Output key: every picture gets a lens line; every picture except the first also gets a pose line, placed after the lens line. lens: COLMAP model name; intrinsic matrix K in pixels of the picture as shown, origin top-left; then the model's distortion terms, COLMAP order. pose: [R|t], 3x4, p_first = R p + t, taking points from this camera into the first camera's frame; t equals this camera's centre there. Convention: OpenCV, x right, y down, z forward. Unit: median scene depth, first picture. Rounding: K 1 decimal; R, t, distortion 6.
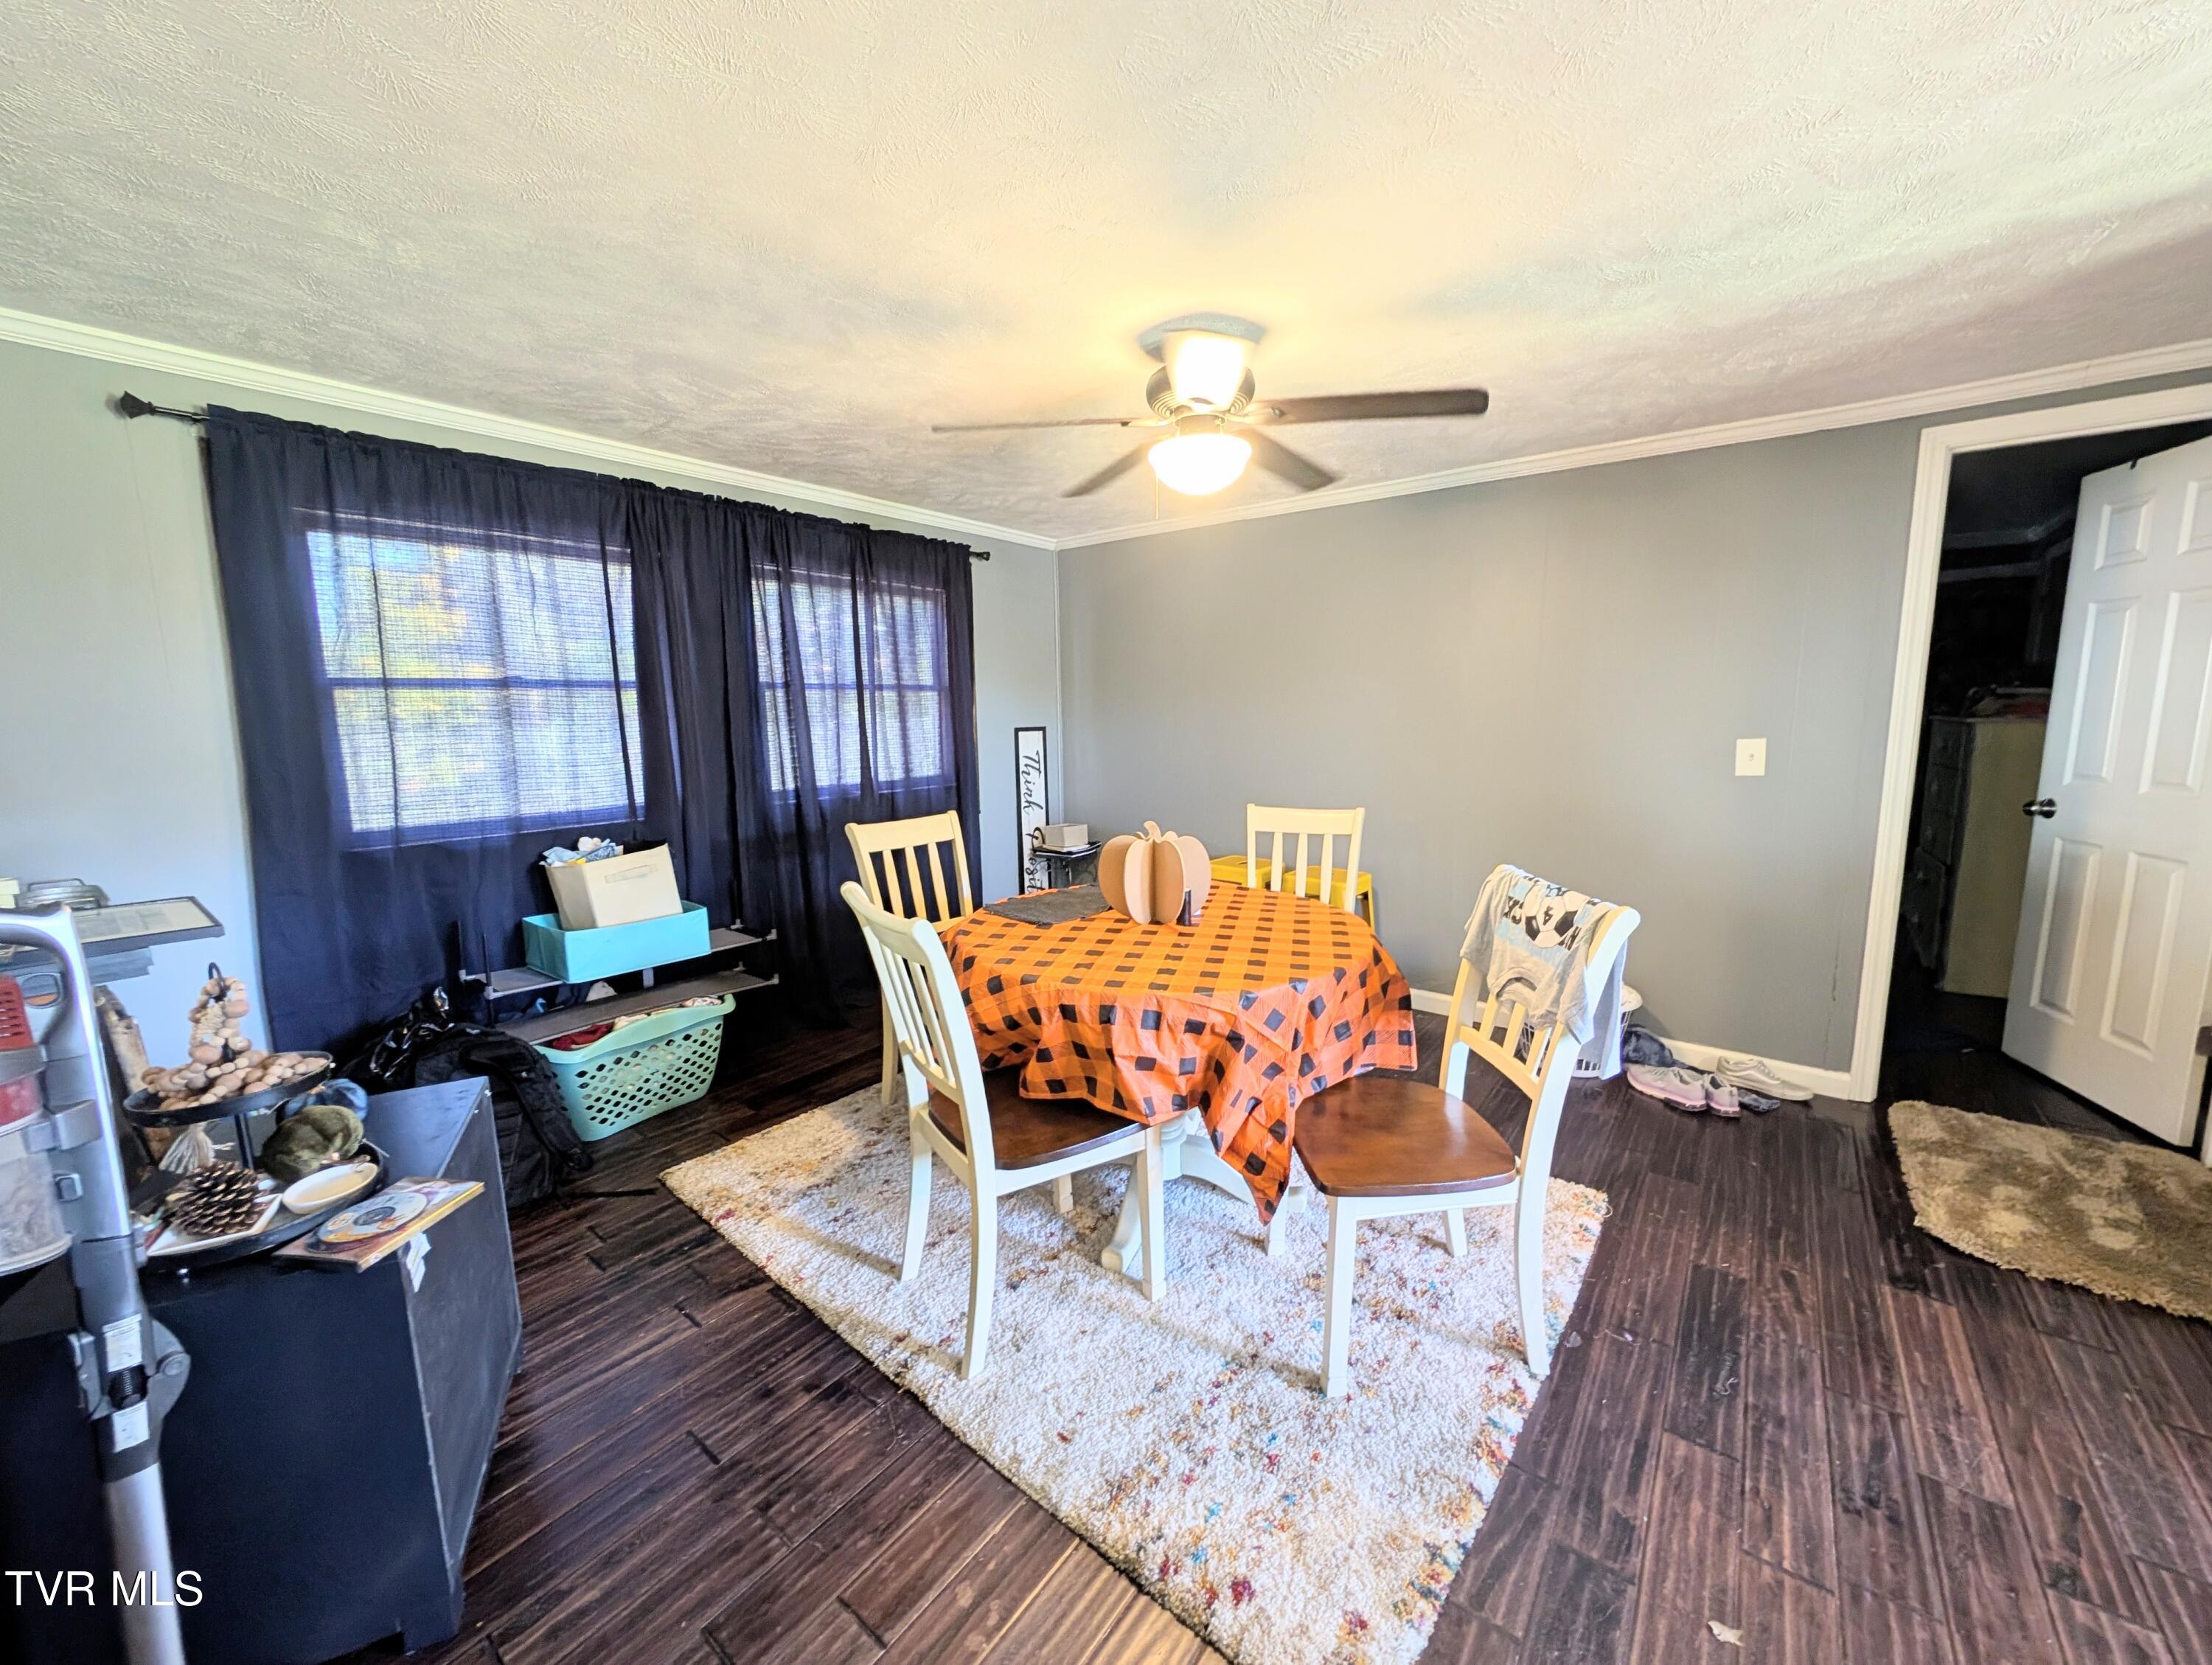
lens RADIAL K [[837.4, 0, 1116.5], [0, 837.4, 816.5], [0, 0, 1]] dist [0.003068, -0.001248]
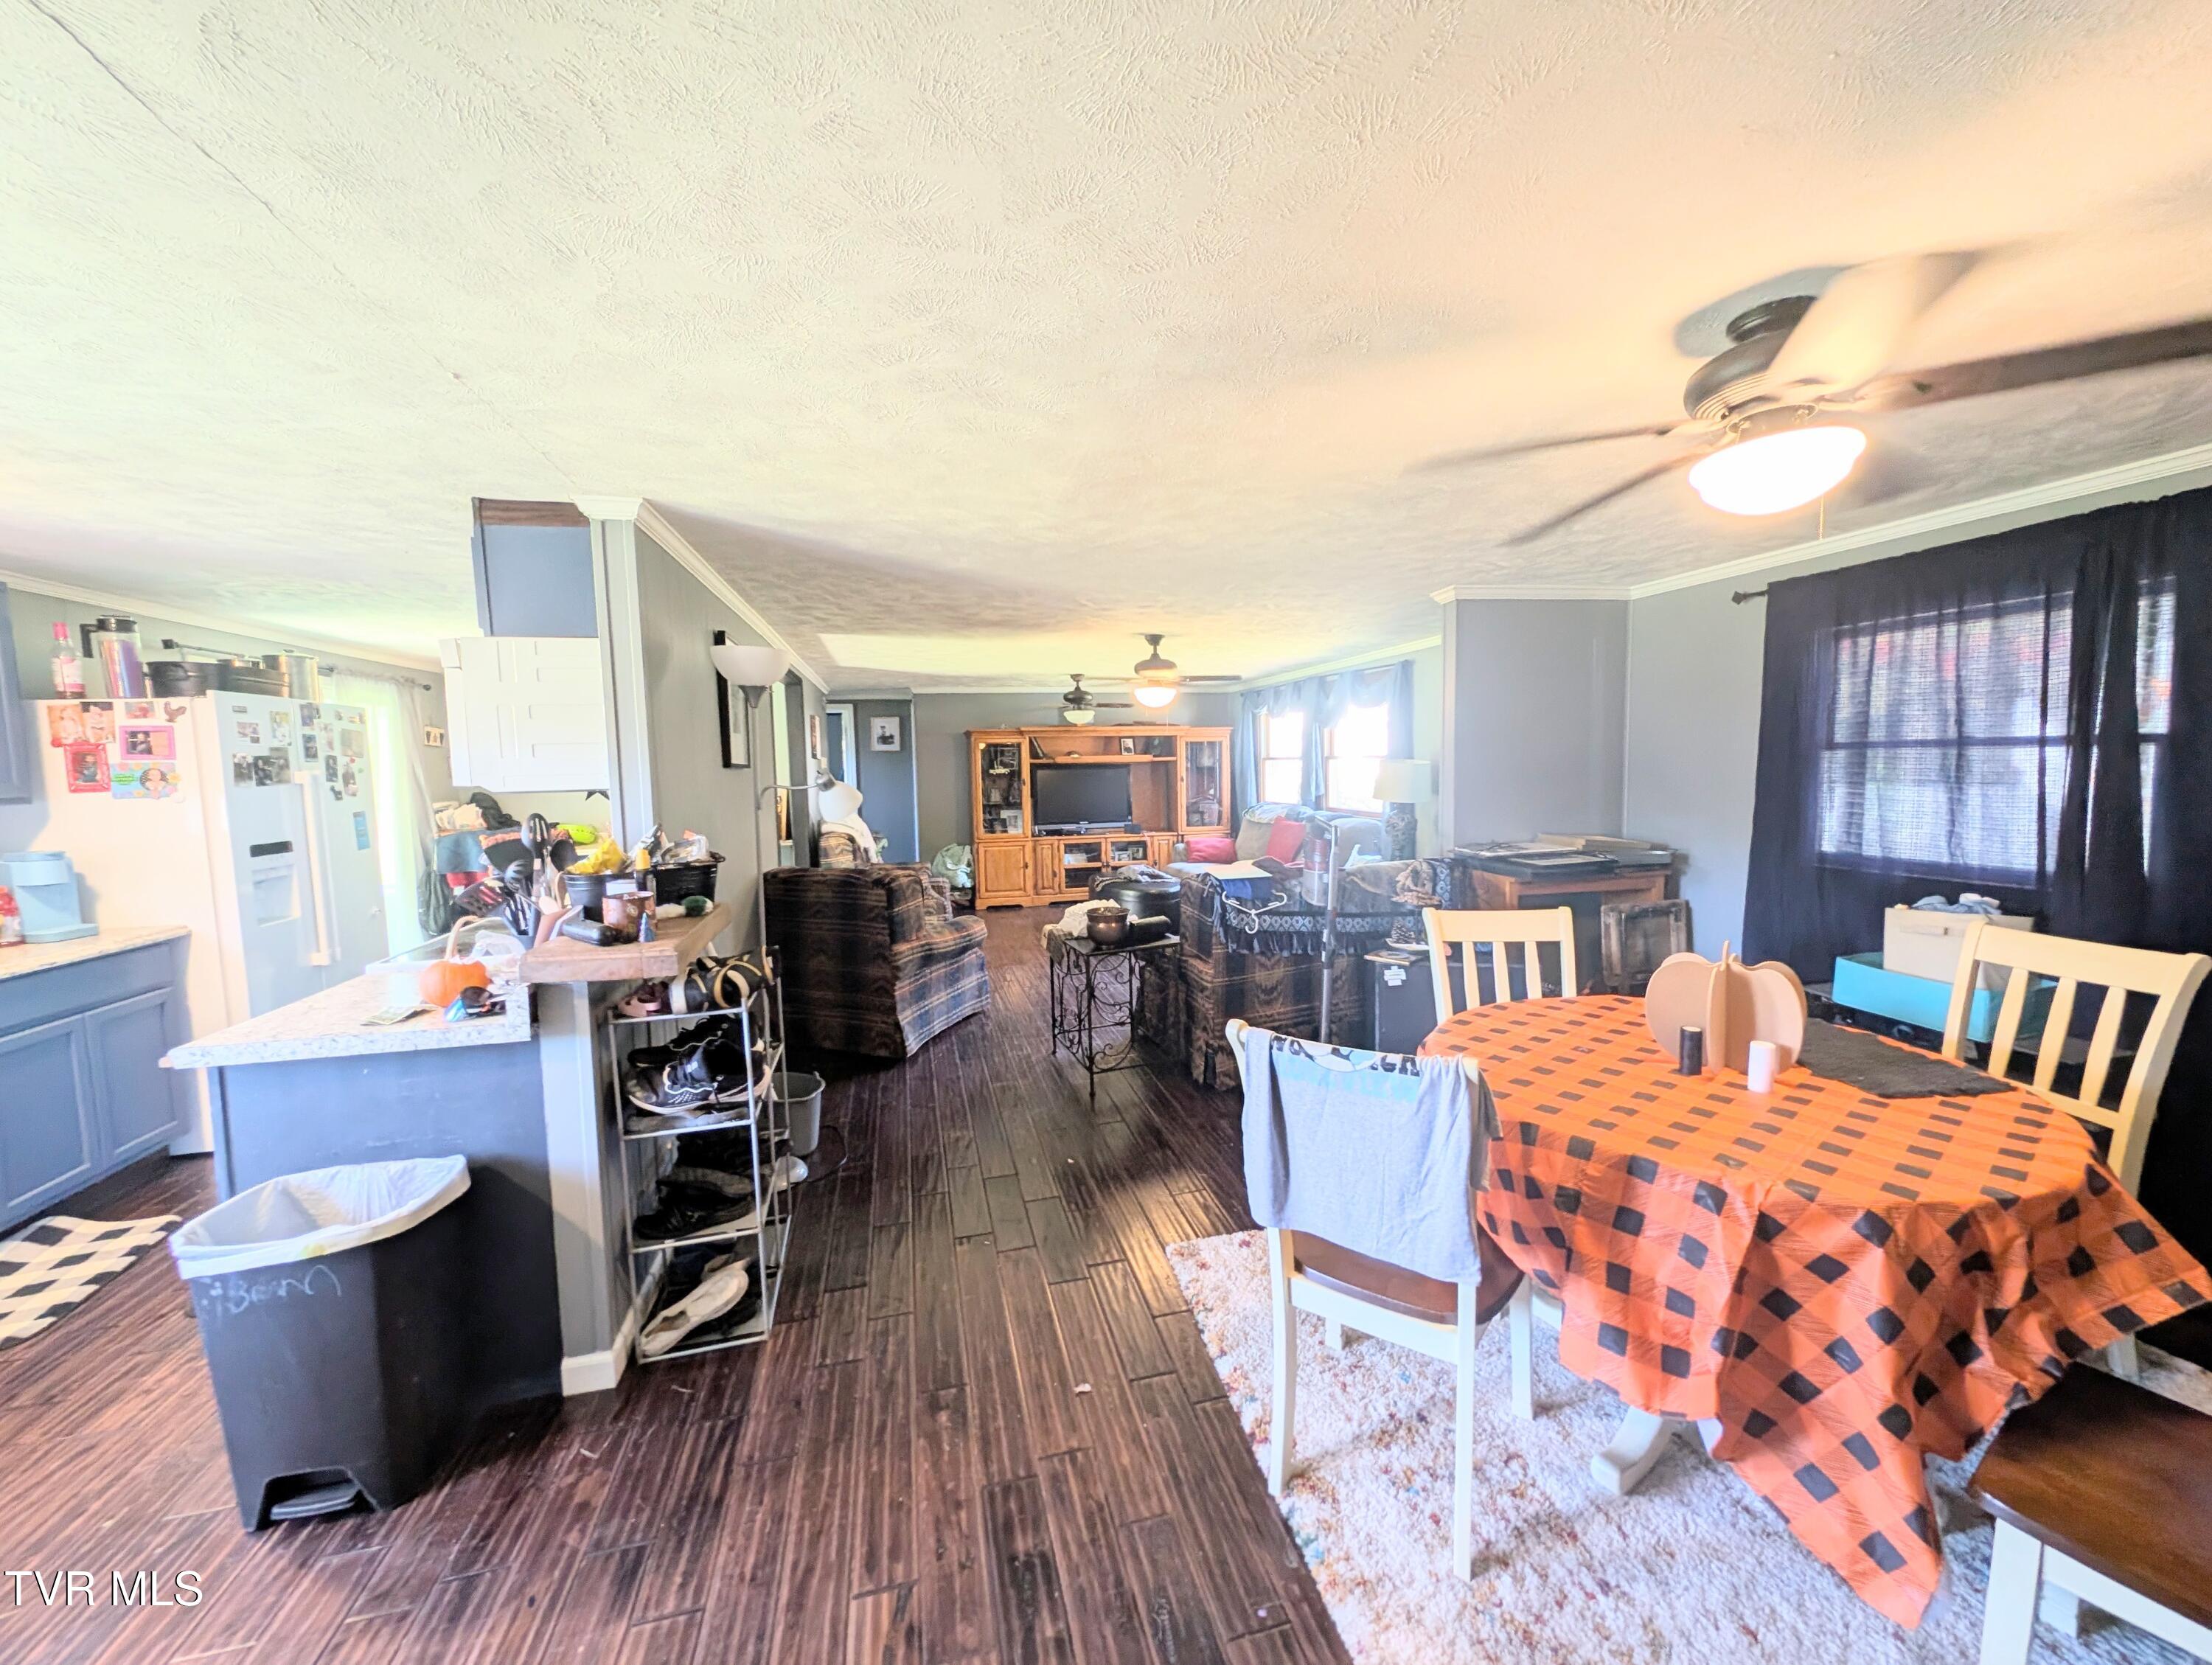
lens RADIAL K [[837.4, 0, 1094.8], [0, 837.4, 832.3], [0, 0, 1]] dist [0.003068, -0.001248]
pose [[-0.618796, 0.072465, -0.782202, 0.791183], [-0.092658, 0.982052, 0.164280, -0.114412], [0.780068, 0.174133, -0.600975, 0.767150]]
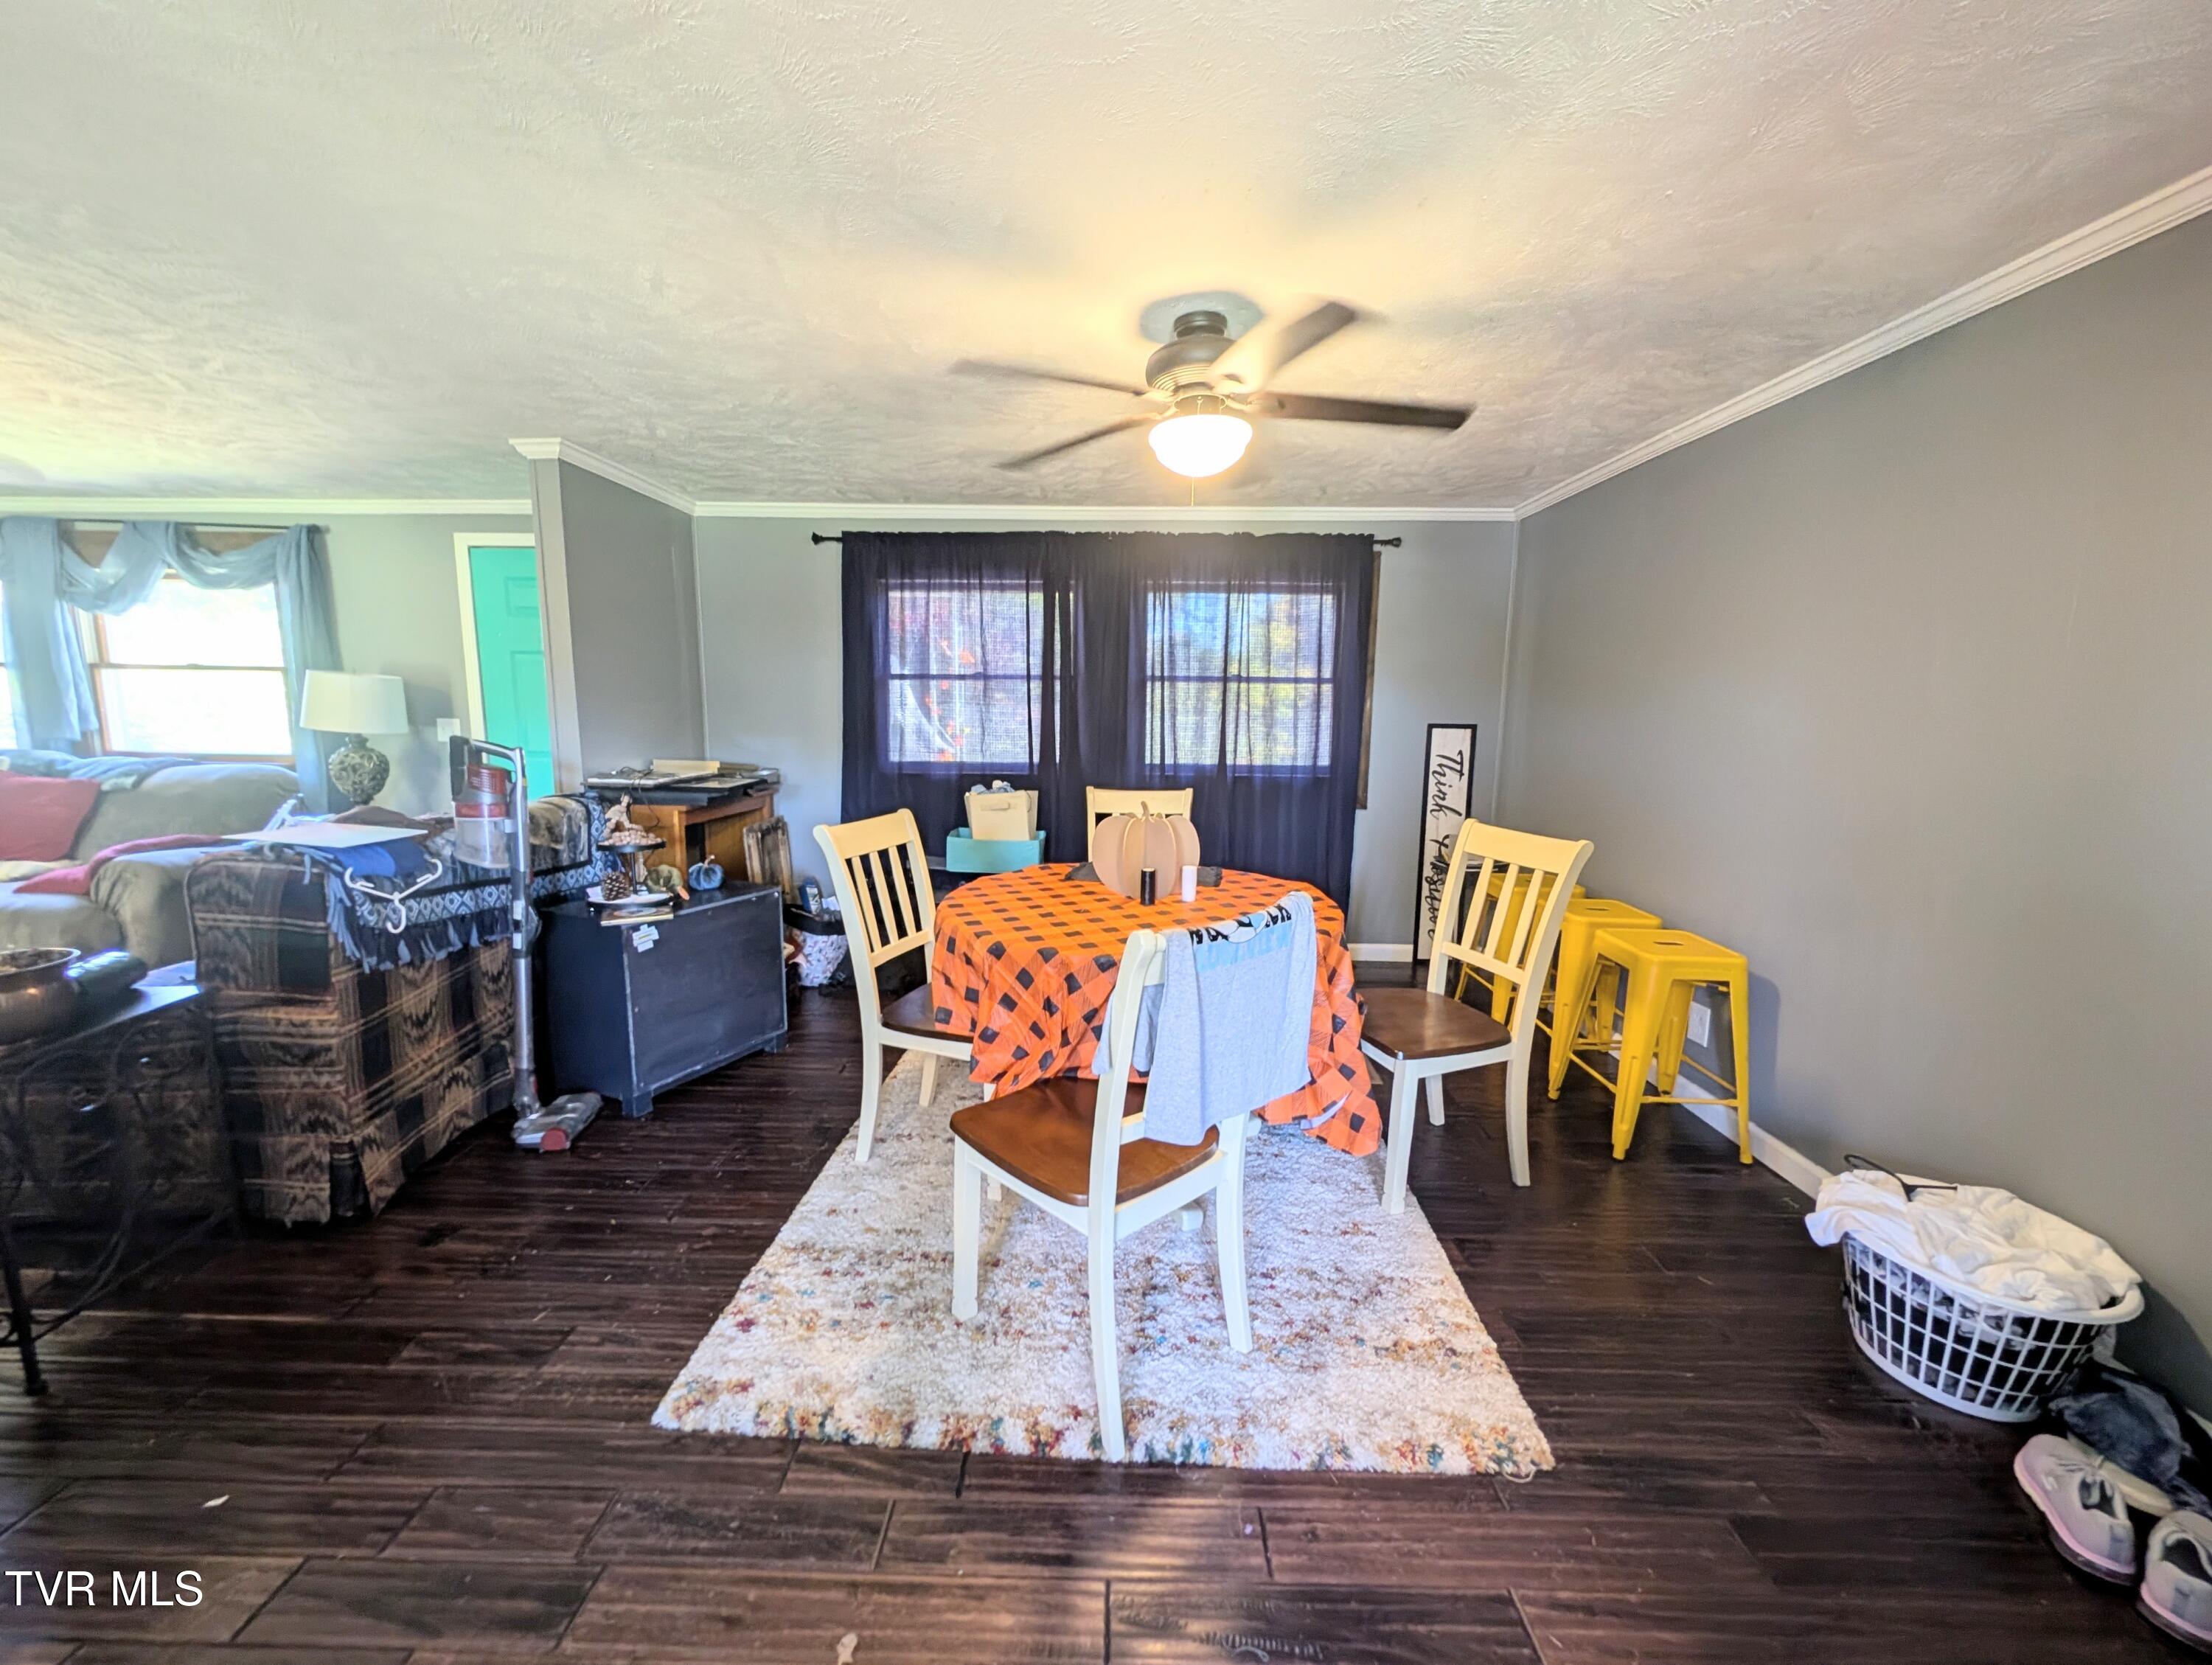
lens RADIAL K [[837.4, 0, 1127.2], [0, 837.4, 831.1], [0, 0, 1]] dist [0.003068, -0.001248]
pose [[0.614951, 0.114175, -0.780256, 0.656341], [-0.120257, 0.991468, 0.050303, 0.008659], [0.779342, 0.062897, 0.623434, 0.272132]]
